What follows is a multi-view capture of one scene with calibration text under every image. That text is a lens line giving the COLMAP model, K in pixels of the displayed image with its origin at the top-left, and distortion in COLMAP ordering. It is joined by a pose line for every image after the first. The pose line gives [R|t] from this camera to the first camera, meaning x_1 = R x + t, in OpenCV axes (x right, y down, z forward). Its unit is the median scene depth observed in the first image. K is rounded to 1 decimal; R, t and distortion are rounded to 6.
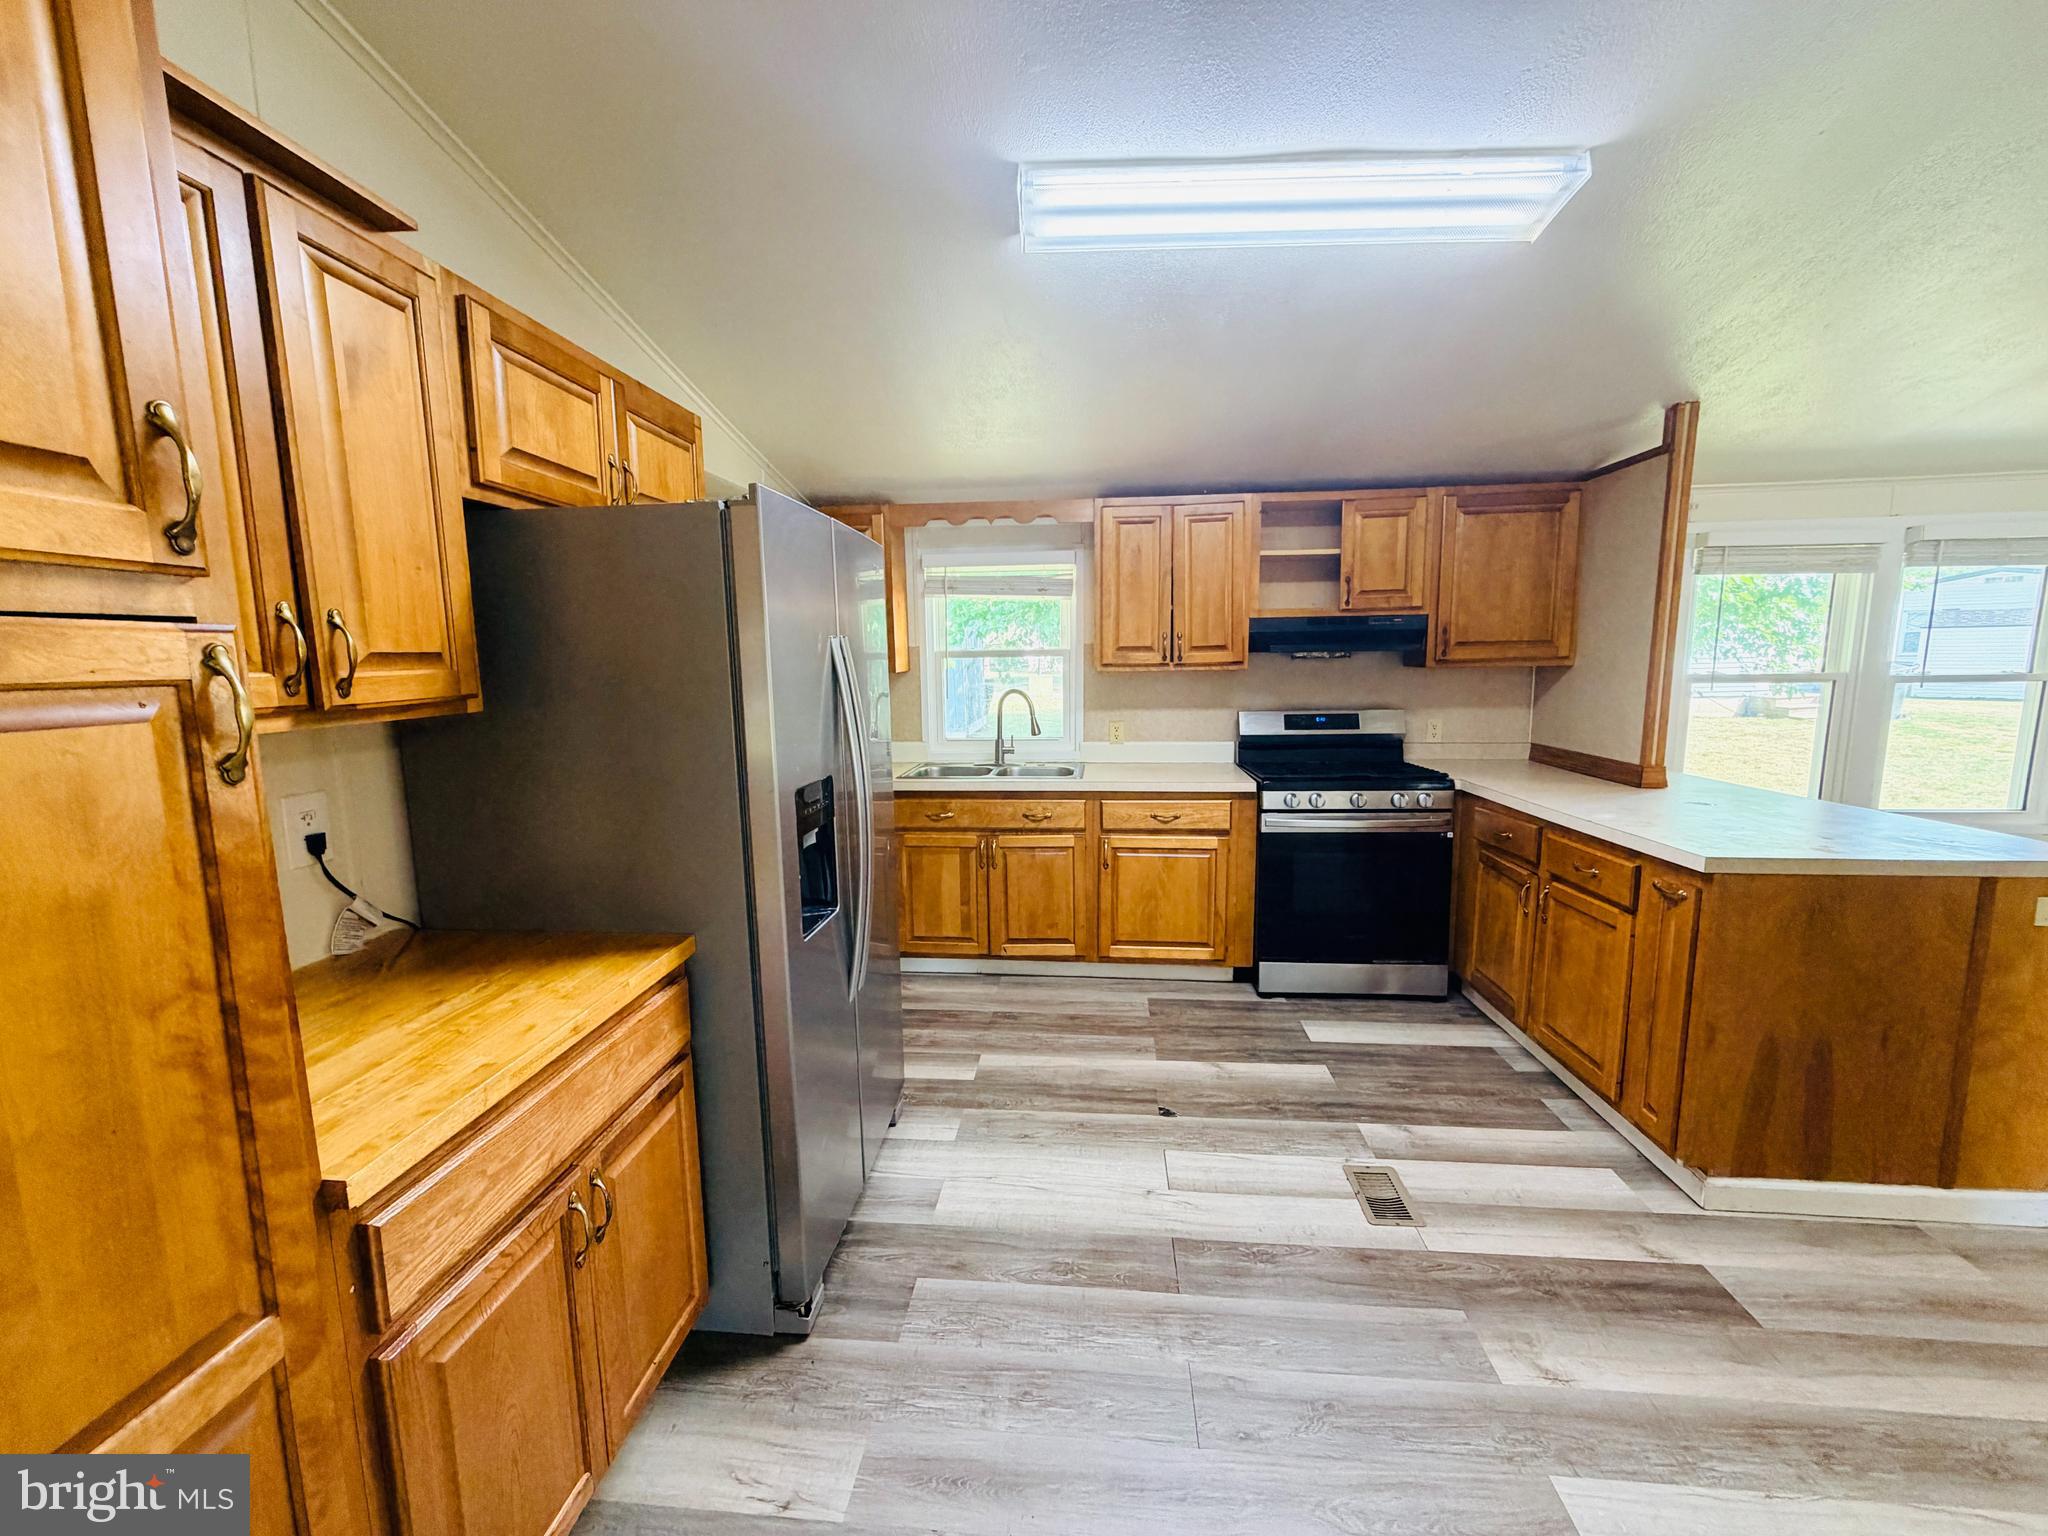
lens RADIAL K [[816.7, 0, 1018.9], [0, 816.7, 768.3], [0, 0, 1]] dist [0.001077, -0.000385]
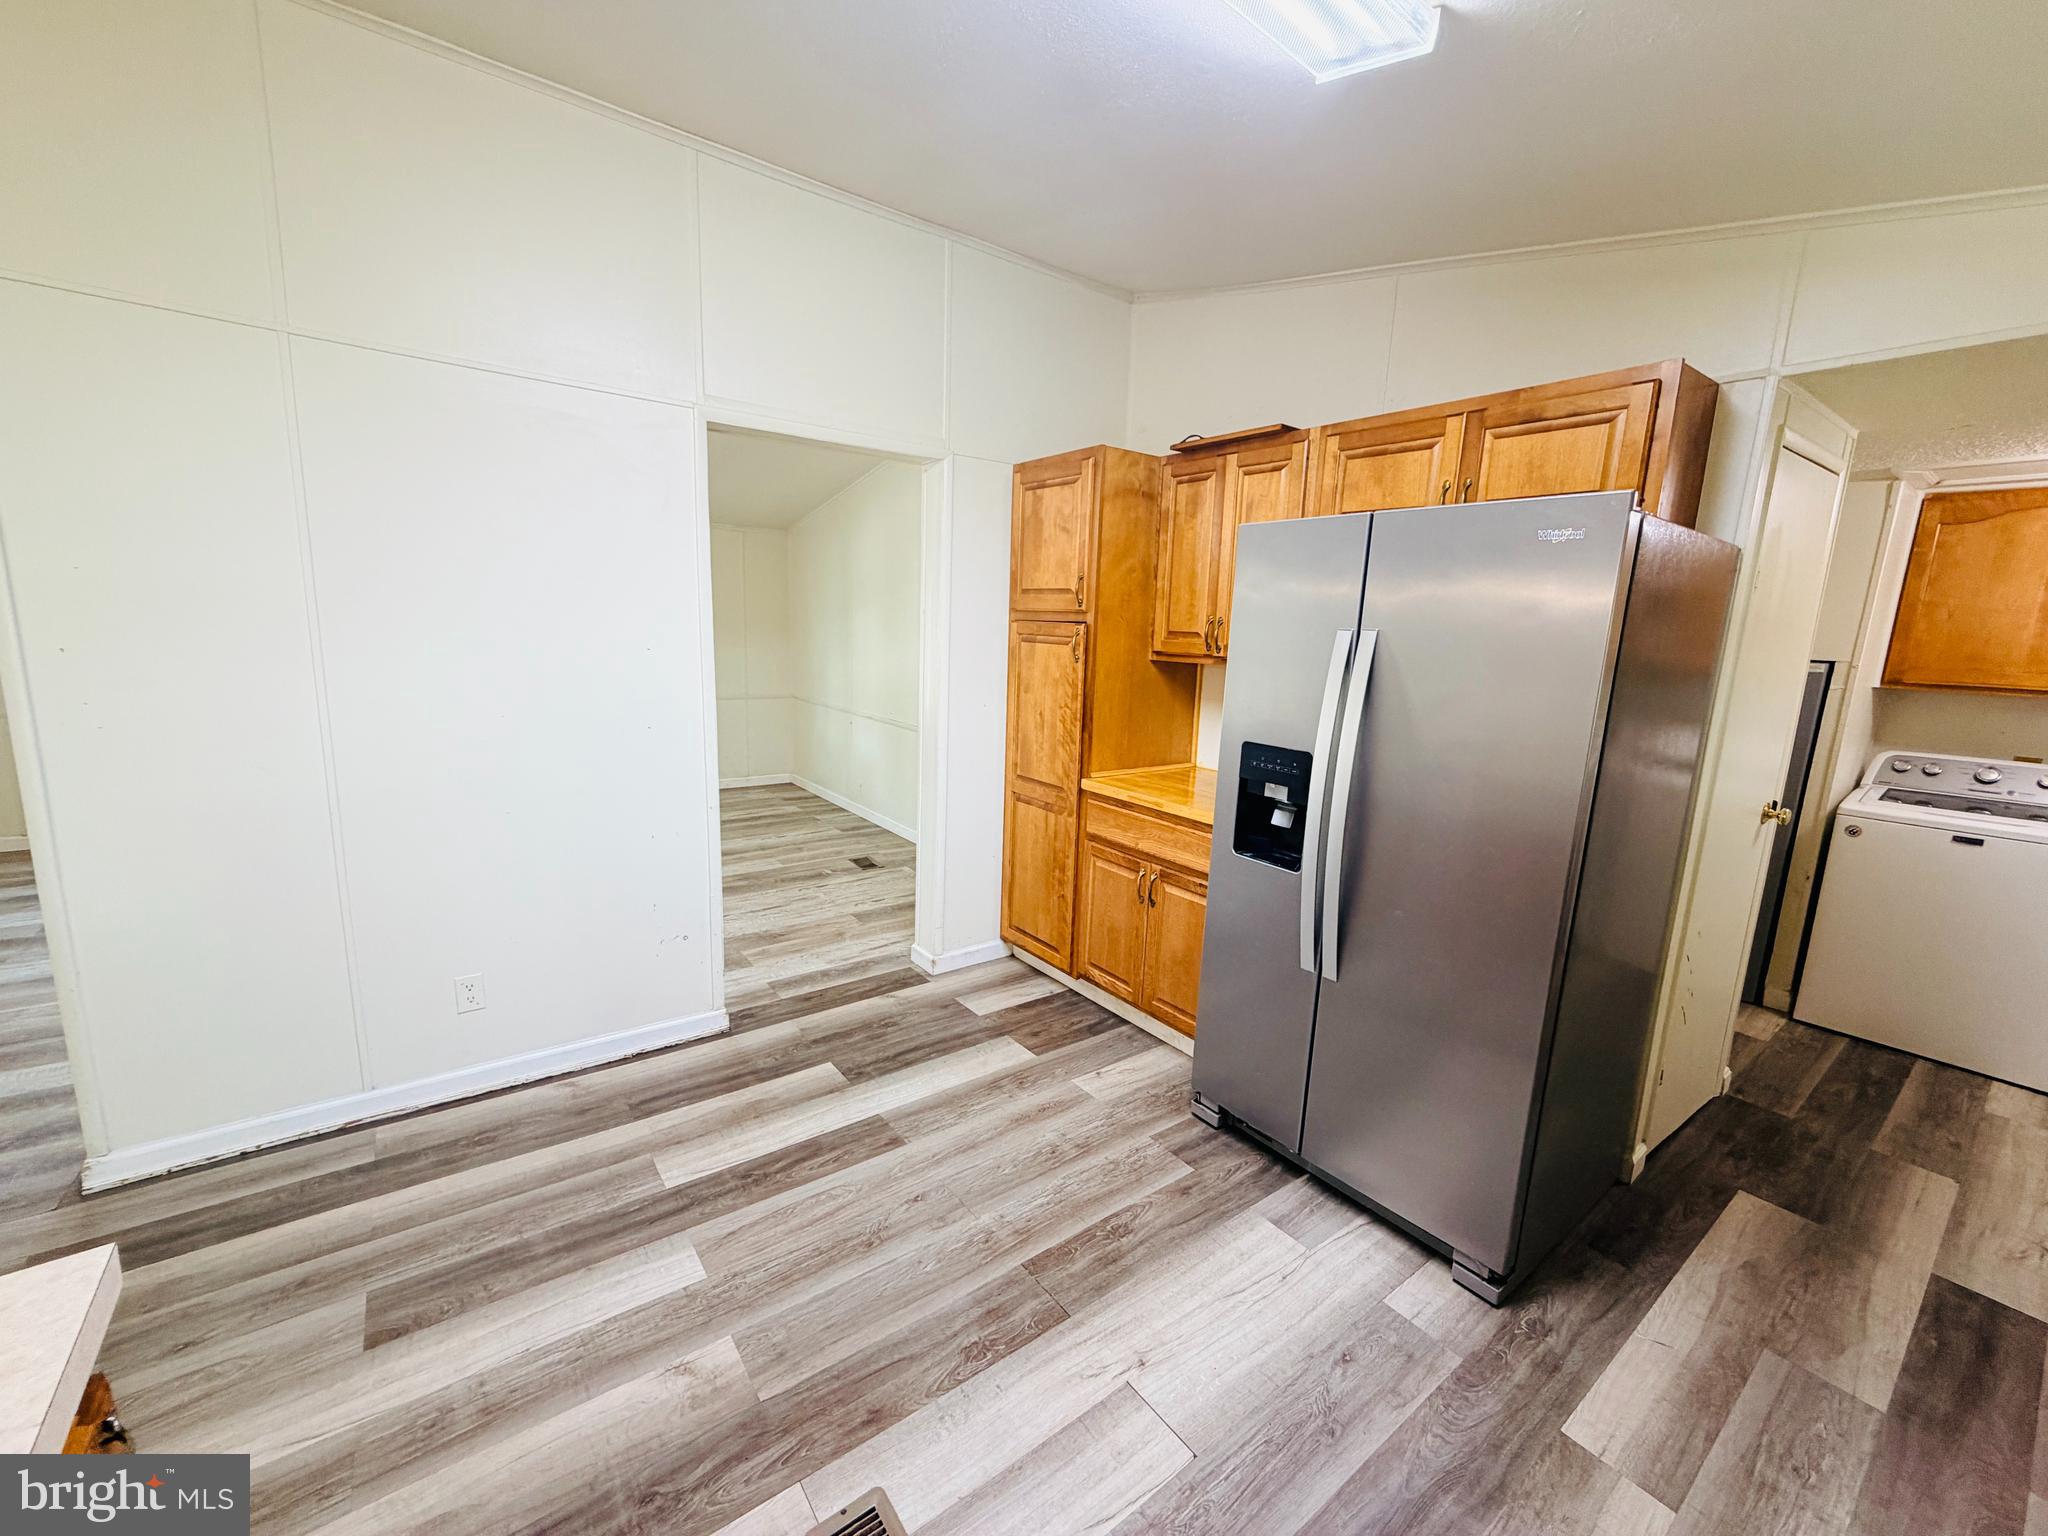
lens RADIAL K [[816.7, 0, 1022.9], [0, 816.7, 770.7], [0, 0, 1]] dist [0.001077, -0.000385]
pose [[-0.736452, 0.106079, -0.668121, 0.582290], [-0.121892, 0.950657, 0.285296, -0.172320], [0.665418, 0.291545, -0.687183, 1.089577]]
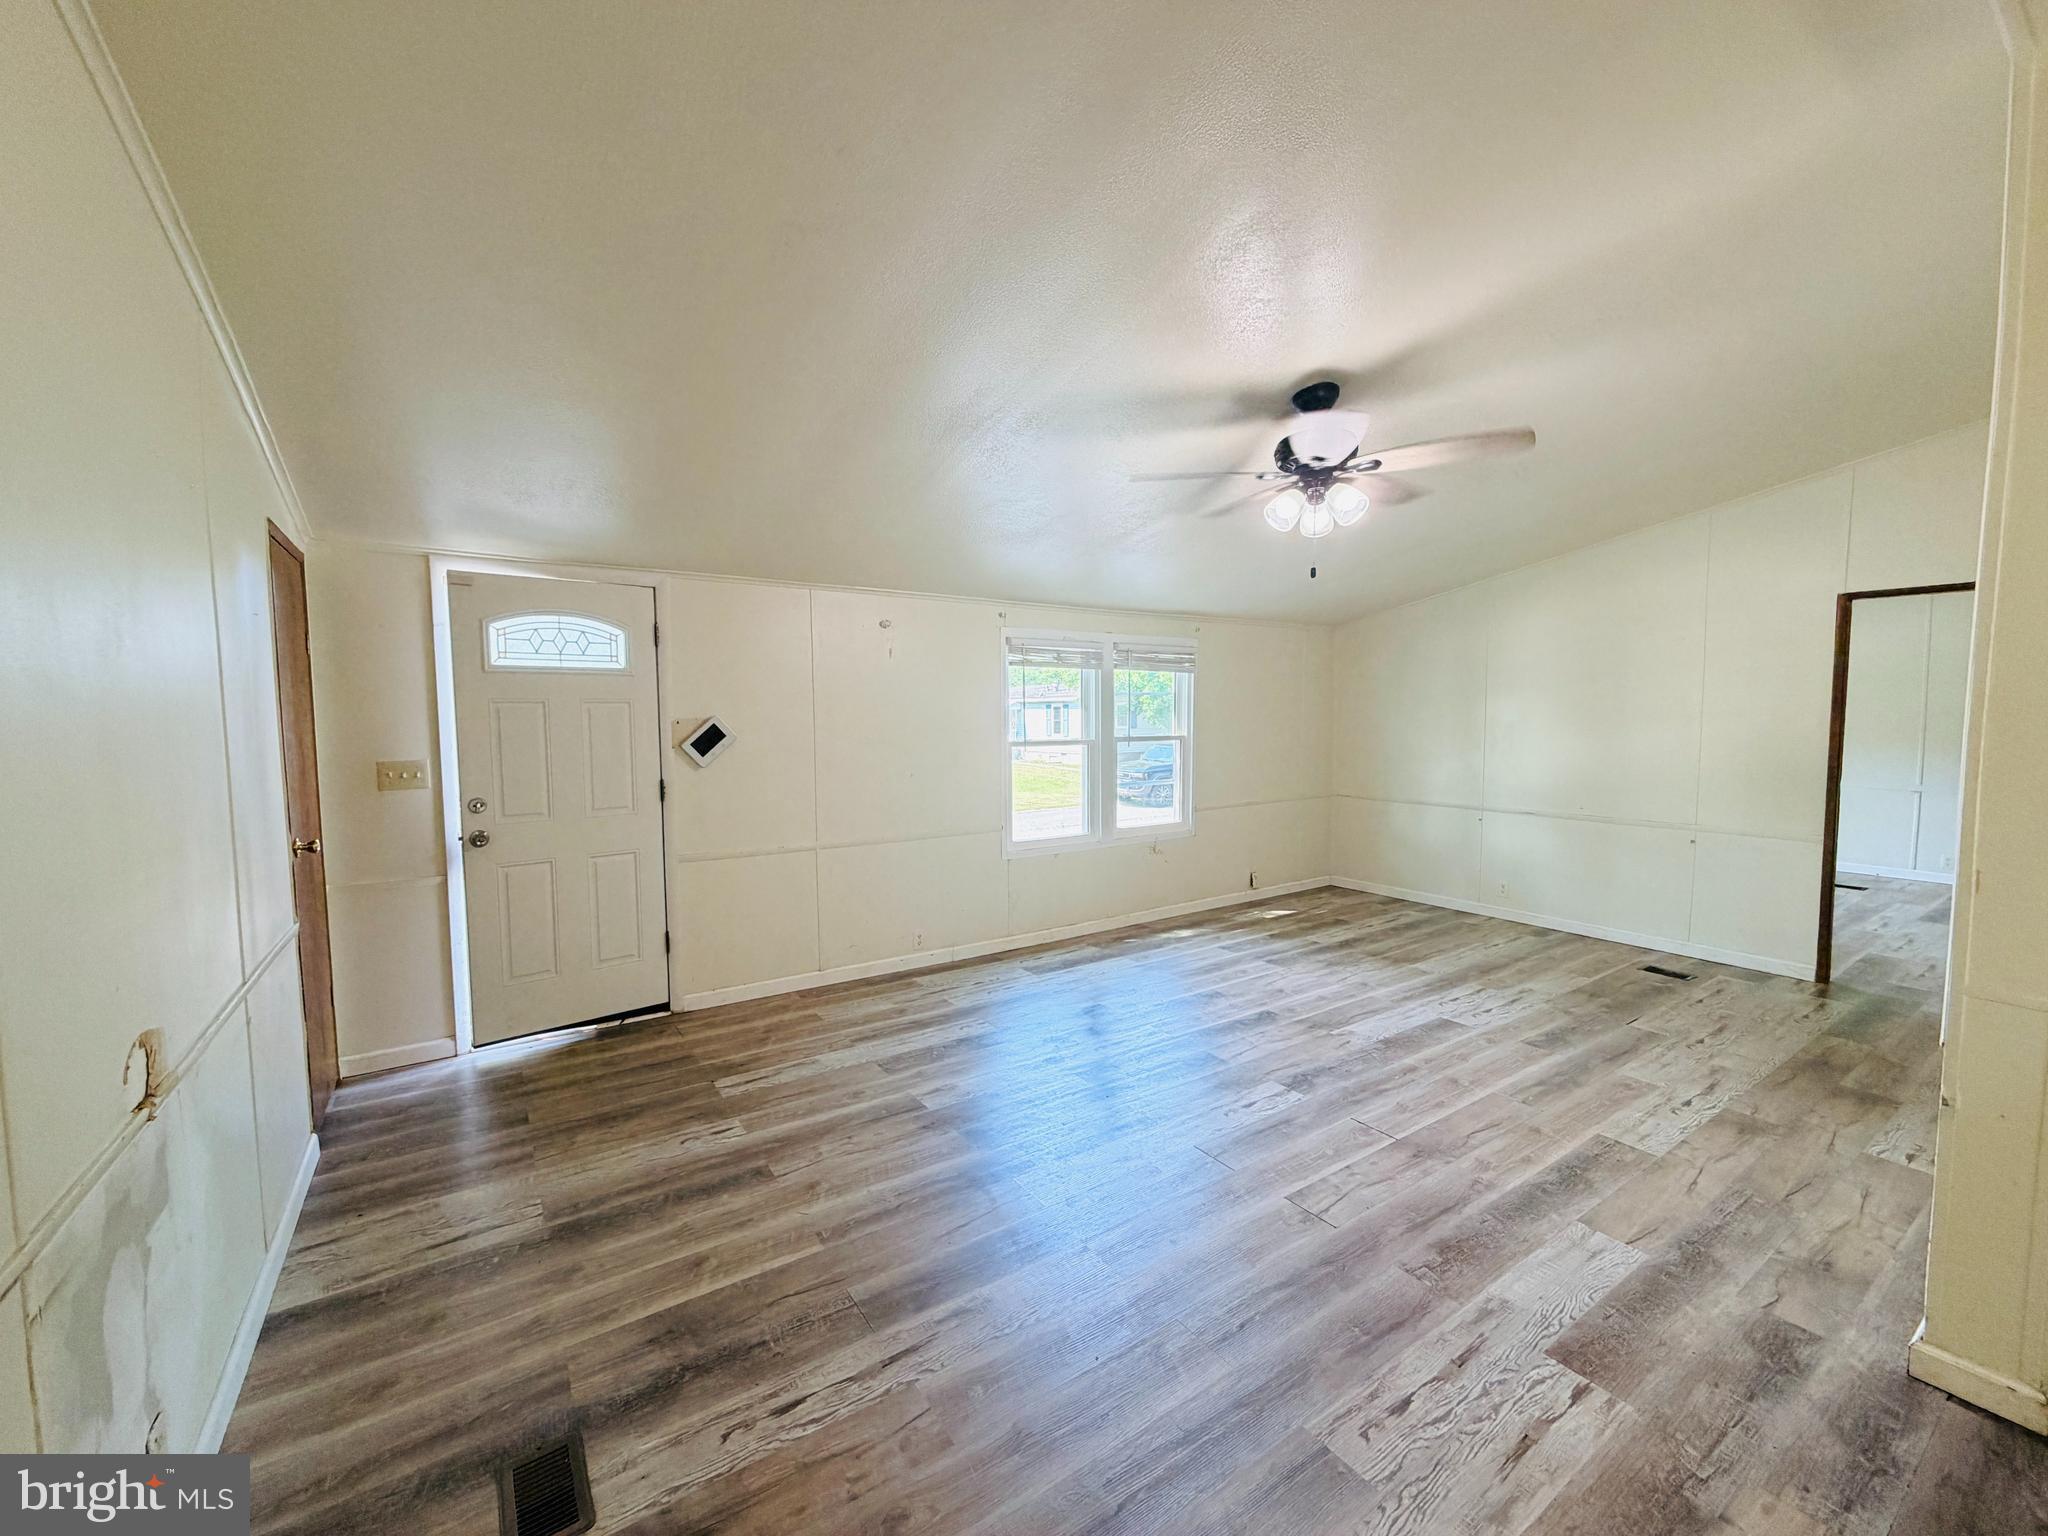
lens RADIAL K [[816.7, 0, 1018.0], [0, 816.7, 768.7], [0, 0, 1]] dist [0.001077, -0.000385]
pose [[-0.768717, 0.062261, -0.636551, 1.750274], [-0.070086, 0.981057, 0.180596, -0.023303], [0.635737, 0.183441, -0.749792, -0.056142]]
